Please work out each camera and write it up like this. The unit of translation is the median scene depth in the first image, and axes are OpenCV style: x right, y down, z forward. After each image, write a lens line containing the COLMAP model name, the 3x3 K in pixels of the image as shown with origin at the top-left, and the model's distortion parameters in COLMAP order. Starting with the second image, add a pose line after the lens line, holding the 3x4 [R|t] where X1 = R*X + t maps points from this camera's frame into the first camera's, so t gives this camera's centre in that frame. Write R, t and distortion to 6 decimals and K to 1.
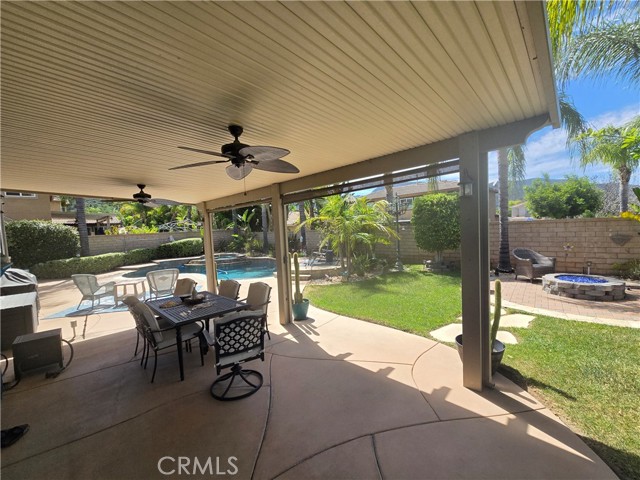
lens RADIAL K [[261.9, 0, 320.8], [0, 261.9, 241.9], [0, 0, 1]] dist [0.001080, -0.001500]
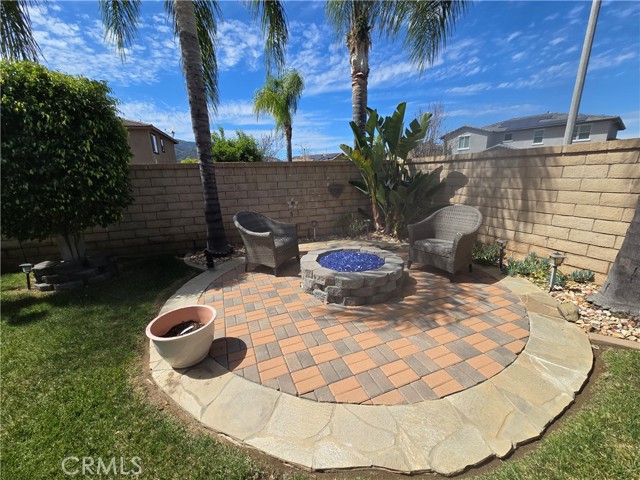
lens RADIAL K [[261.9, 0, 320.5], [0, 261.9, 239.4], [0, 0, 1]] dist [0.001080, -0.001500]
pose [[0.469911, -0.182672, 0.863605, 0.332102], [0.056496, 0.982571, 0.177095, -0.004640], [-0.880904, -0.034429, 0.472041, 0.556859]]
